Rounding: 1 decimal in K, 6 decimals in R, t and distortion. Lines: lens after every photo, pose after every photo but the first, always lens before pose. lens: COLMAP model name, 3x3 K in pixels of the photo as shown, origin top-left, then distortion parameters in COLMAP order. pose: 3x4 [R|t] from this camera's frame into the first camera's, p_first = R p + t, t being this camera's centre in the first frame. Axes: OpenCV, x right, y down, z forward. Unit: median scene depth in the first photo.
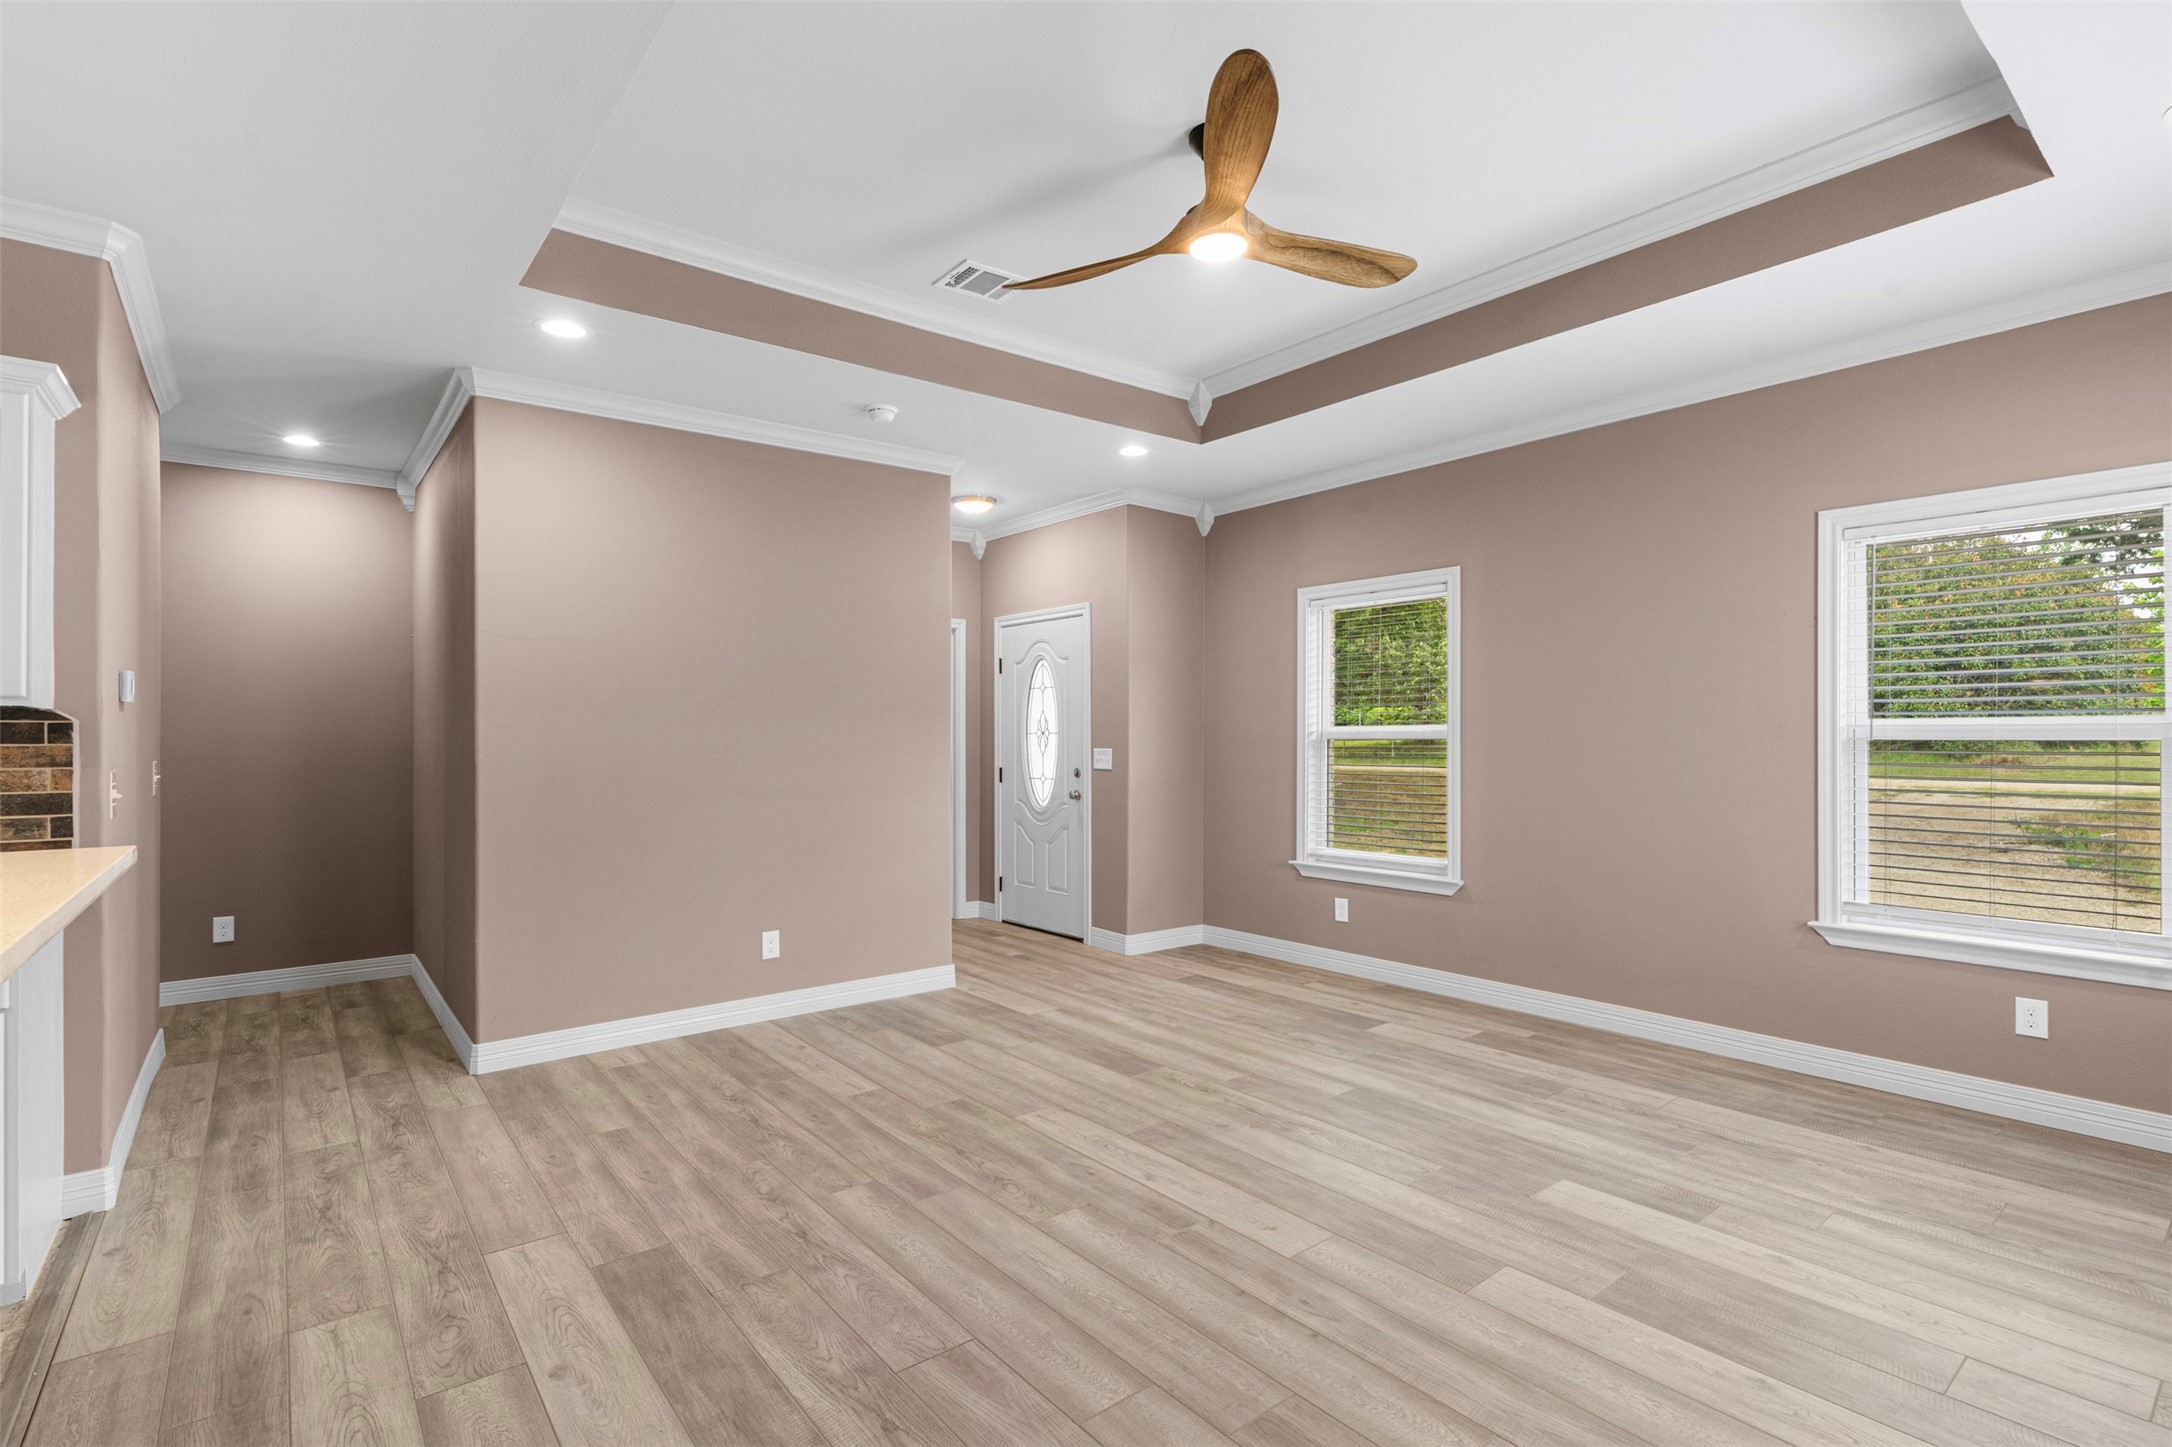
lens RADIAL K [[1023.9, 0, 1091.3], [0, 1023.9, 741.1], [0, 0, 1]] dist [-0.005724, 0.000828]
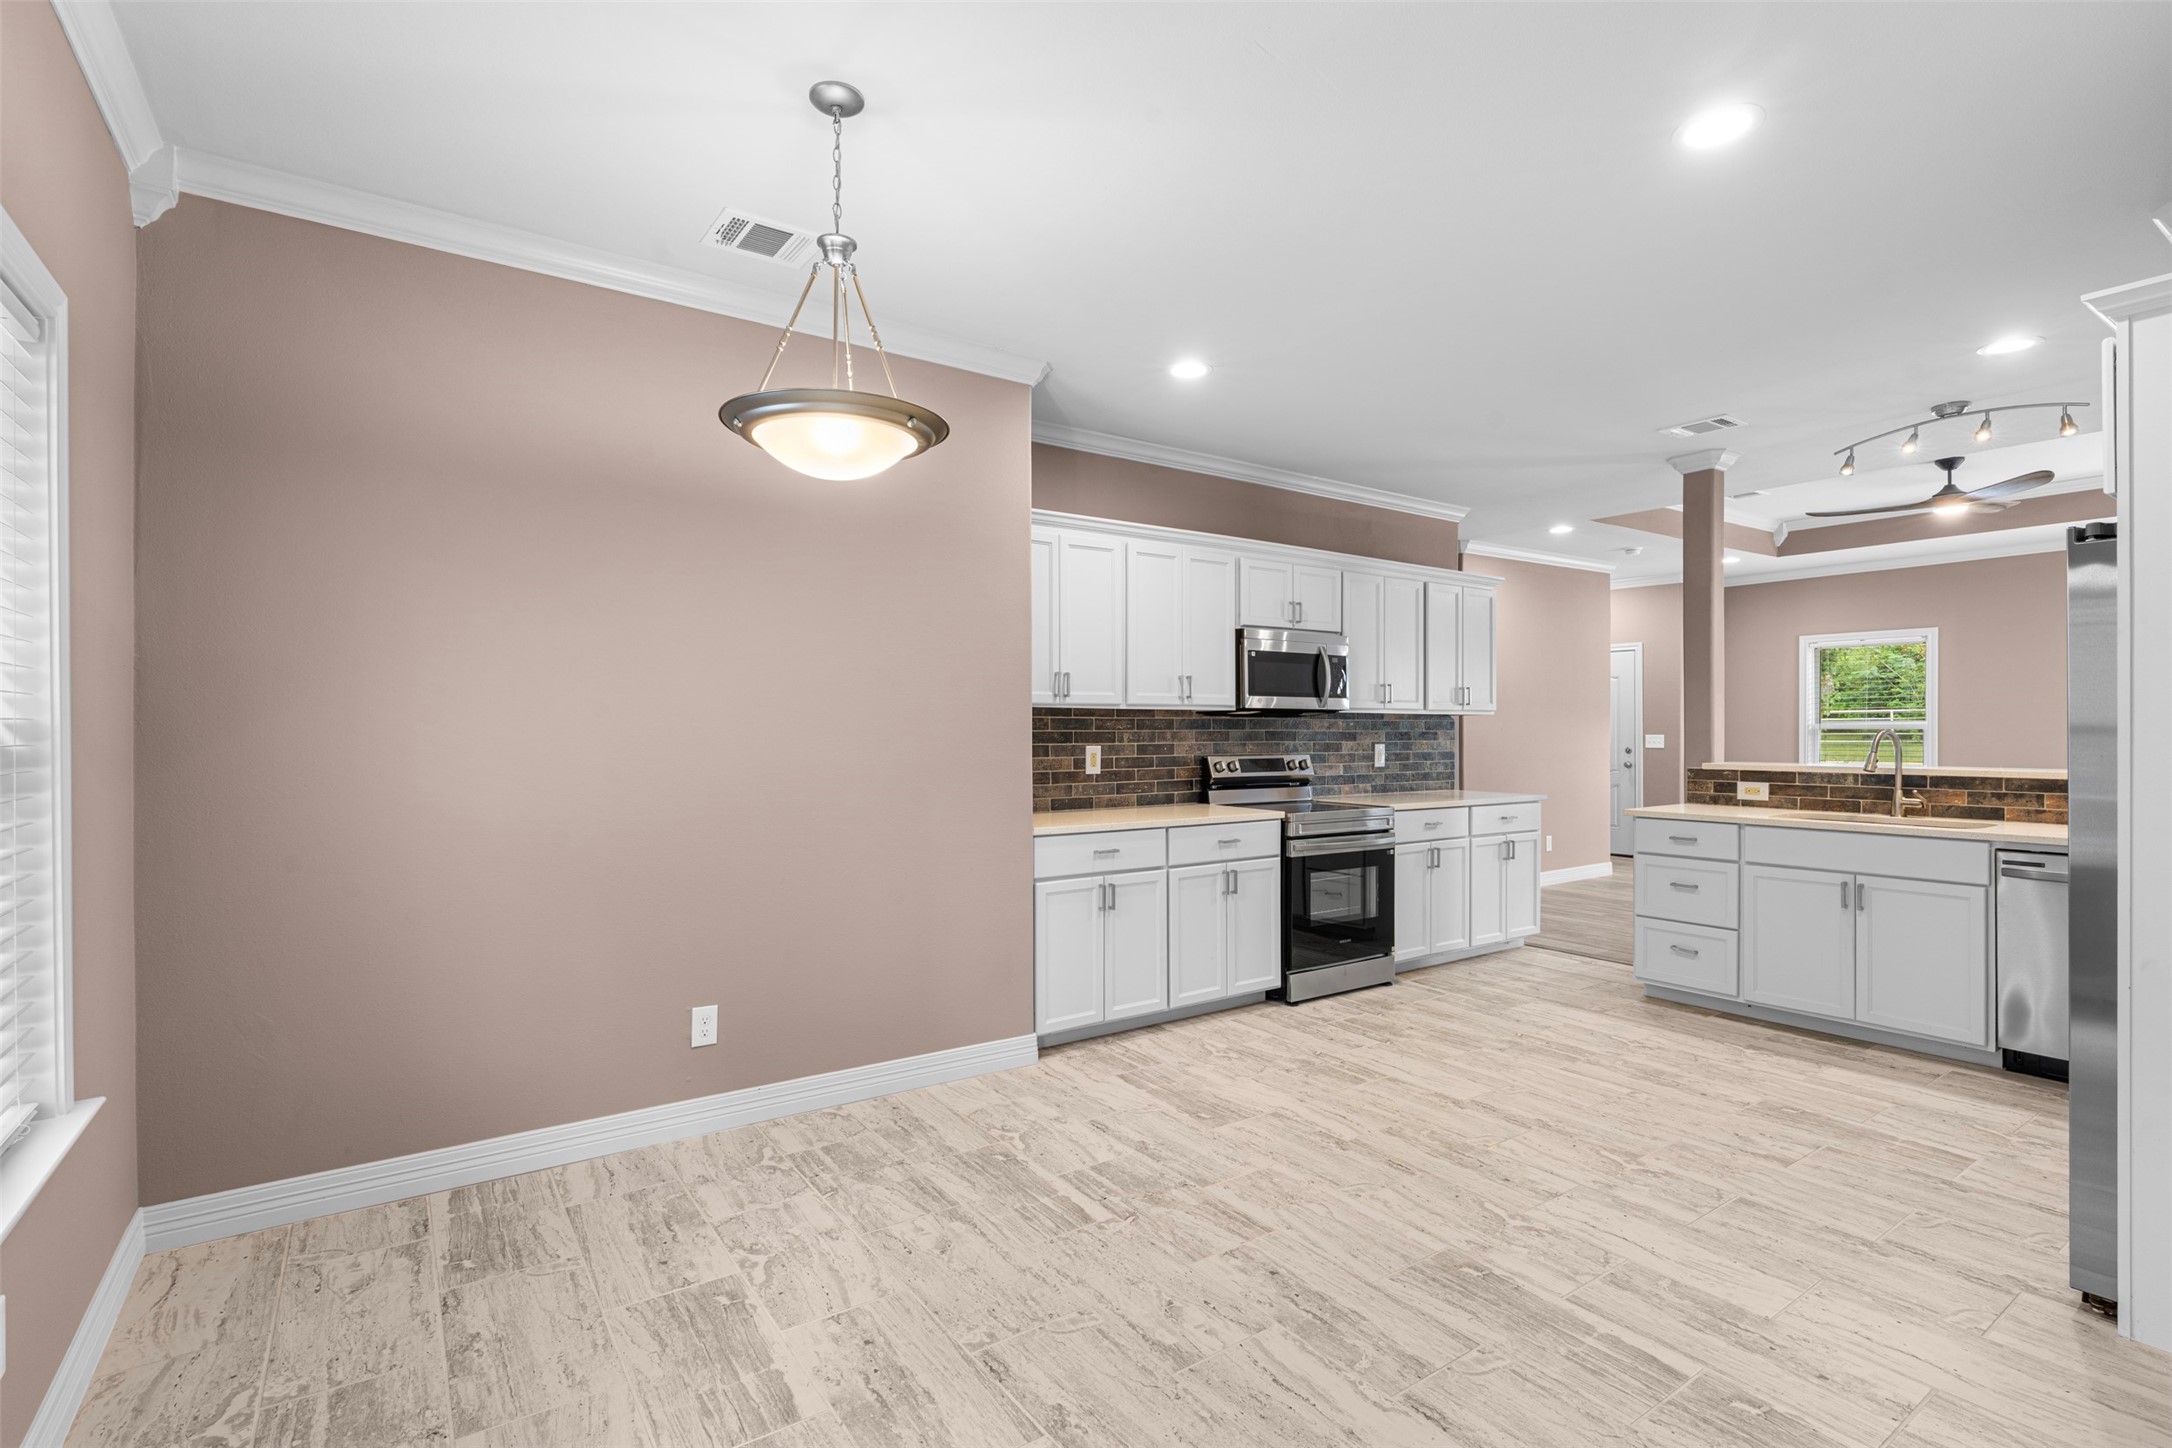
lens RADIAL K [[1023.9, 0, 1071.5], [0, 1023.9, 730.1], [0, 0, 1]] dist [-0.005724, 0.000828]
pose [[0.997000, 0.001676, -0.077379, -1.540981], [-0.001746, 0.999998, -0.000843, 0.004611], [0.077377, 0.000975, 0.997001, -1.300769]]
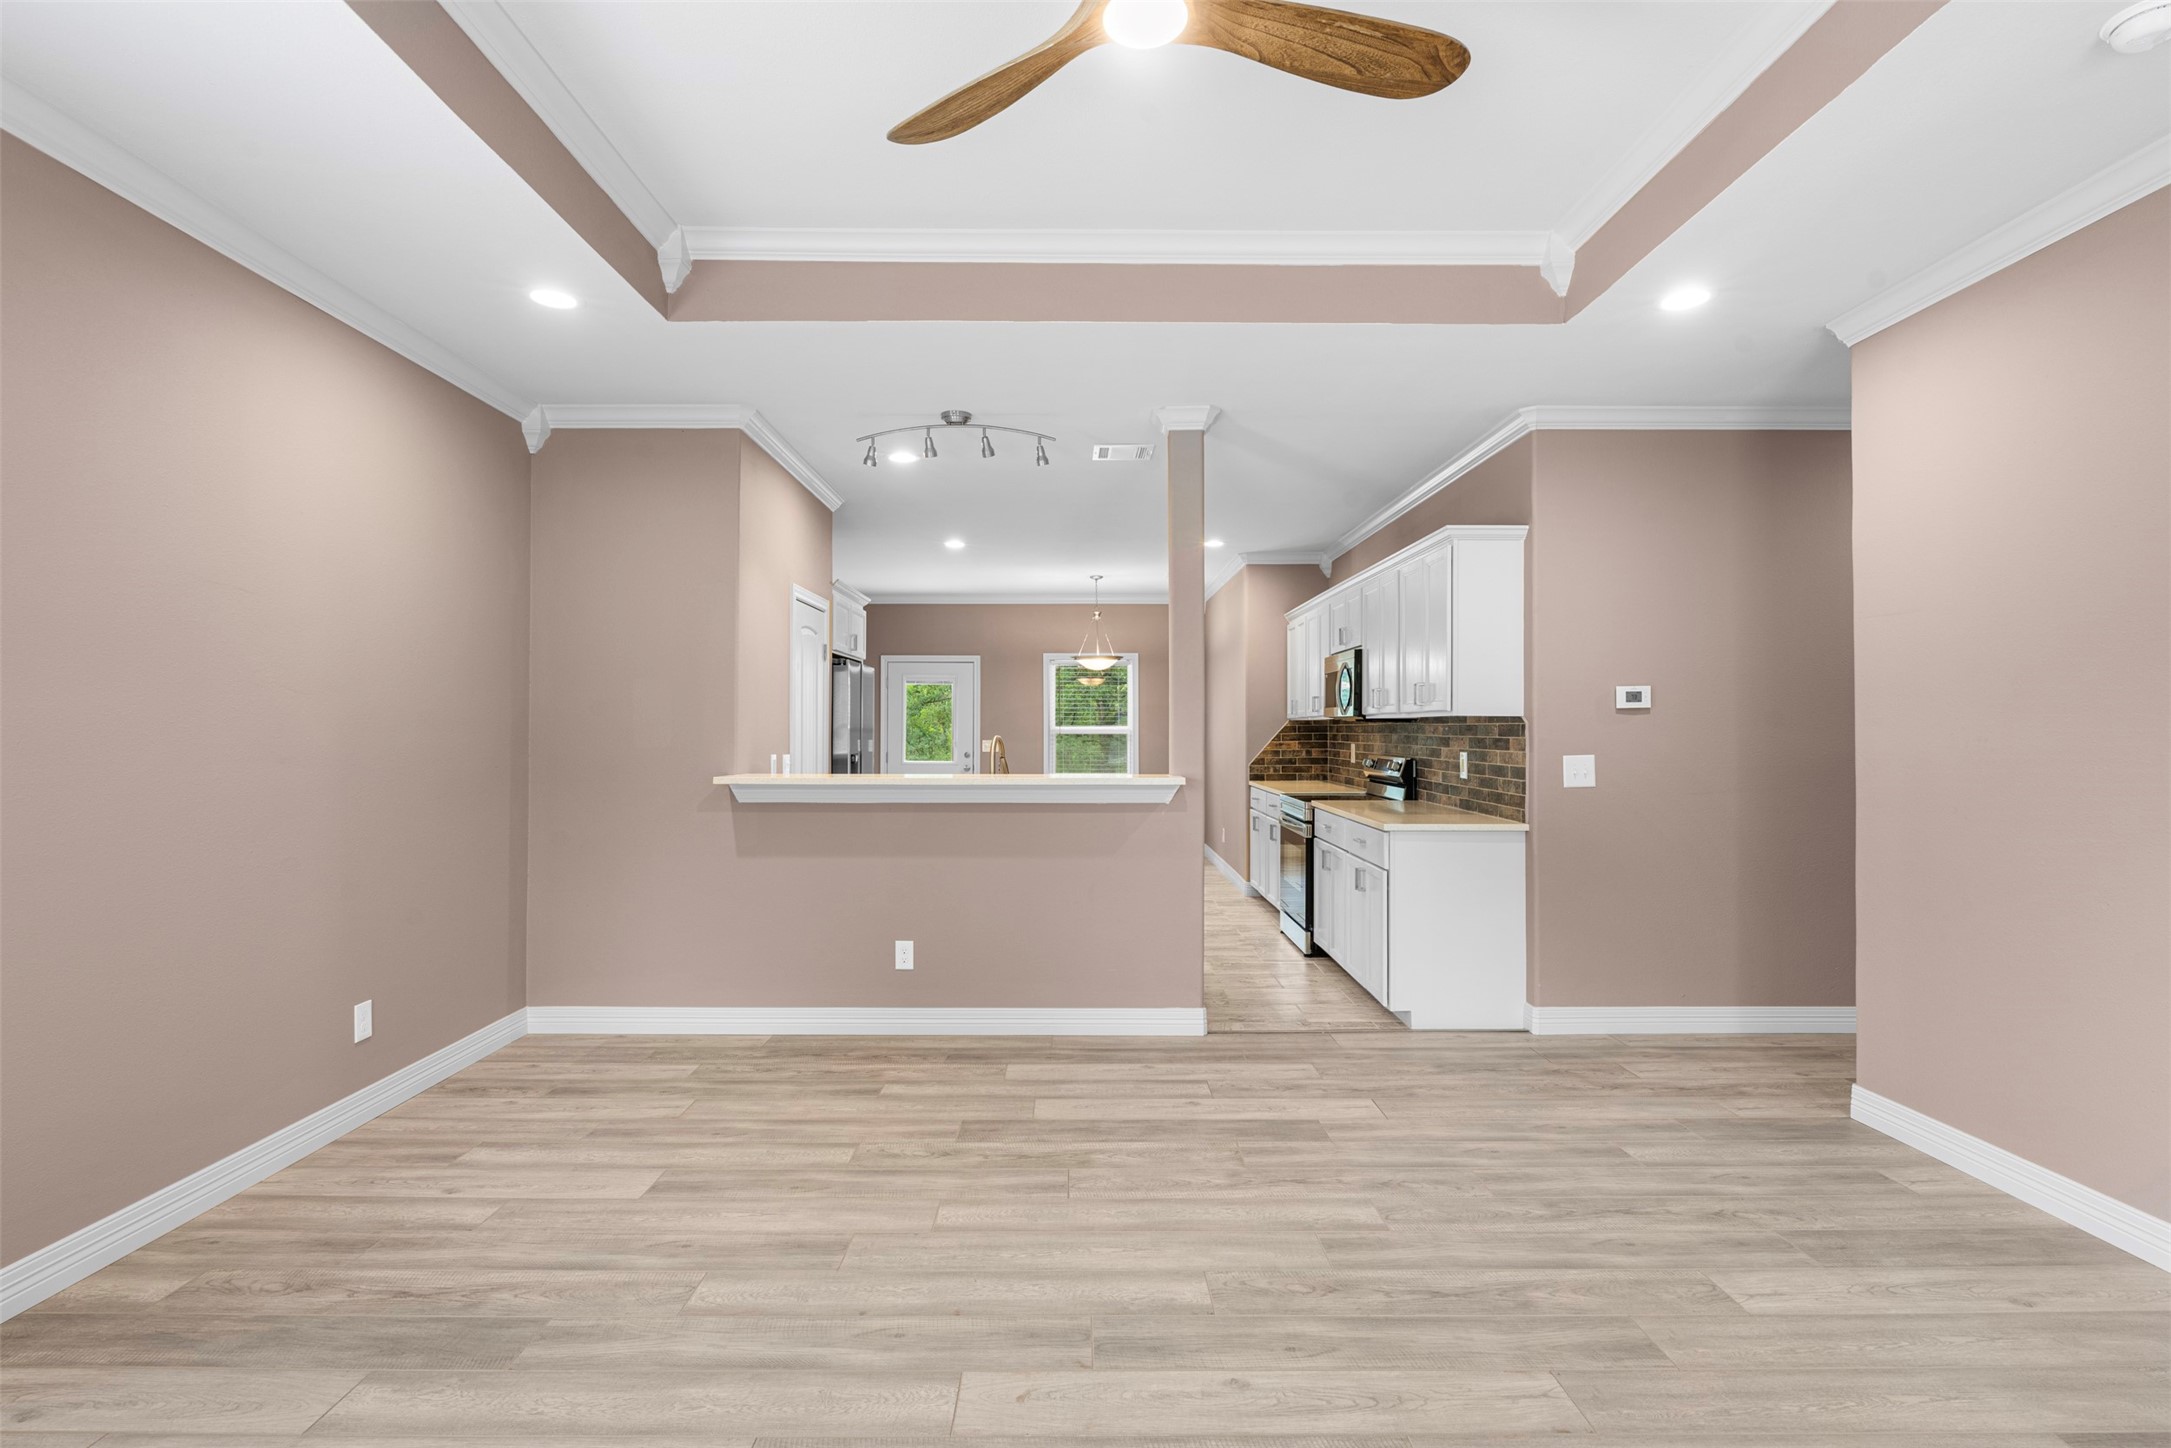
lens RADIAL K [[1023.4, 0, 1070.4], [0, 1023.4, 725.6], [0, 0, 1]] dist [-0.005724, 0.000828]
pose [[-0.635215, -0.001592, -0.772334, 0.651513], [-0.001523, 0.999999, -0.000808, -0.012254], [0.772334, 0.000663, -0.635217, 1.336877]]
